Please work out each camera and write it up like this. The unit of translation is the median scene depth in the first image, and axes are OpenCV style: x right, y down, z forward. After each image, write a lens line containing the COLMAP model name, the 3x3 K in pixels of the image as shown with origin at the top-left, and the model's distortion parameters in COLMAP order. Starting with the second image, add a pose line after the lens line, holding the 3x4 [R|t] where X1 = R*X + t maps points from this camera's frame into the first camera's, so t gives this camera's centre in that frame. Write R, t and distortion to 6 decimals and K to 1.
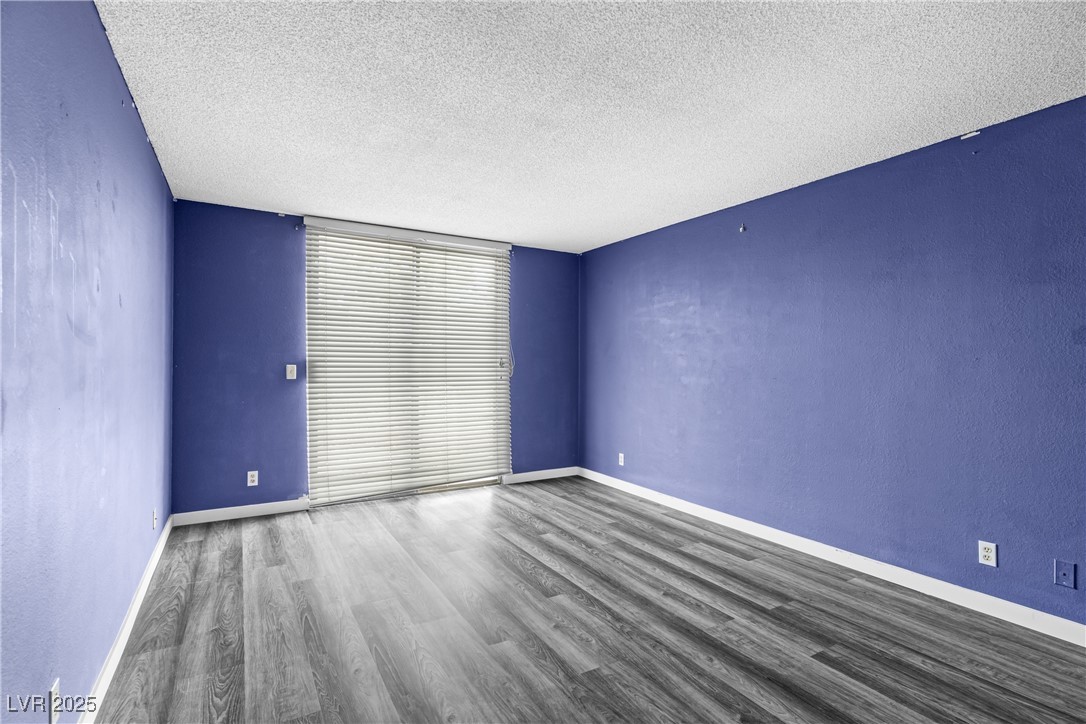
lens RADIAL K [[517.4, 0, 547.3], [0, 517.4, 372.6], [0, 0, 1]] dist [0.002898, 0.000673]
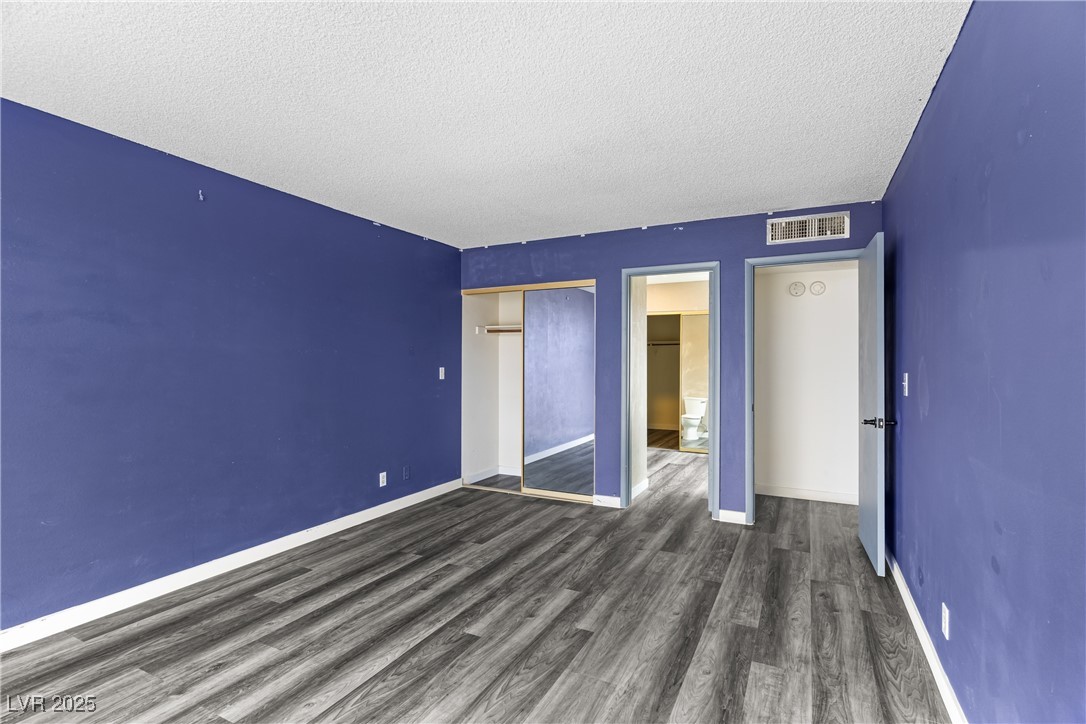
lens RADIAL K [[517.4, 0, 543.9], [0, 517.4, 356.4], [0, 0, 1]] dist [0.002898, 0.000673]
pose [[-0.531327, 0.003258, 0.847161, -0.841295], [0.010460, 0.999942, 0.002715, -0.048202], [-0.847103, 0.010304, -0.531330, 1.426710]]
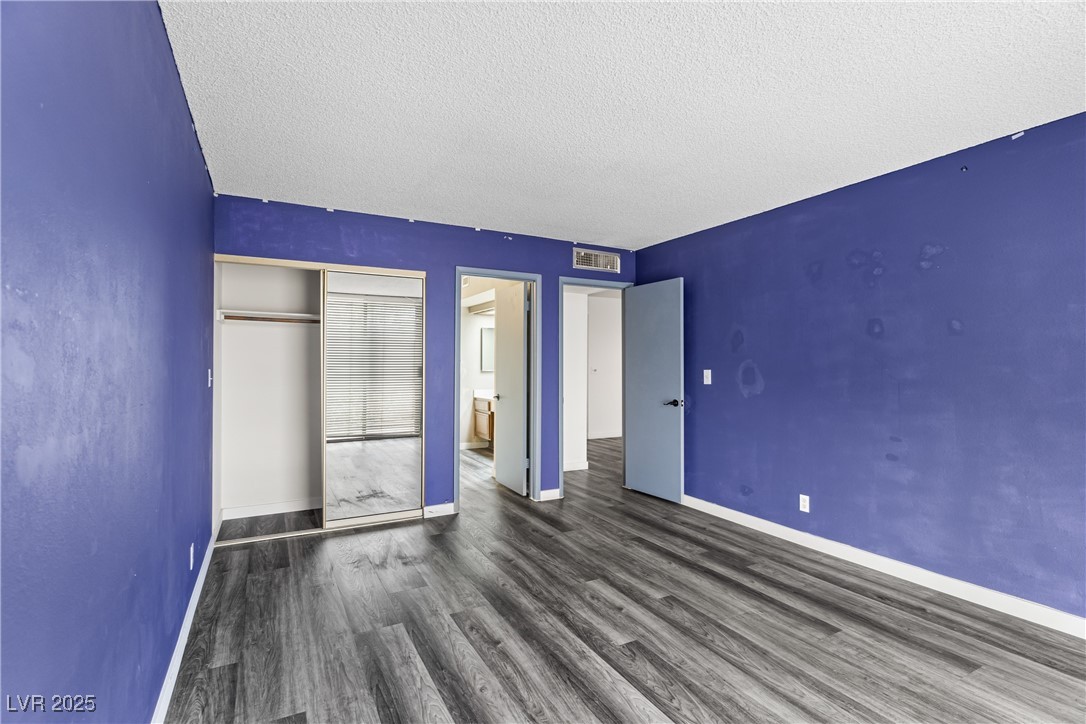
lens RADIAL K [[517.4, 0, 546.8], [0, 517.4, 360.1], [0, 0, 1]] dist [0.002898, 0.000673]
pose [[-0.999068, -0.008470, 0.042324, 0.121997], [-0.008162, 0.999939, 0.007461, -0.043840], [-0.042384, 0.007109, -0.999076, 1.946832]]
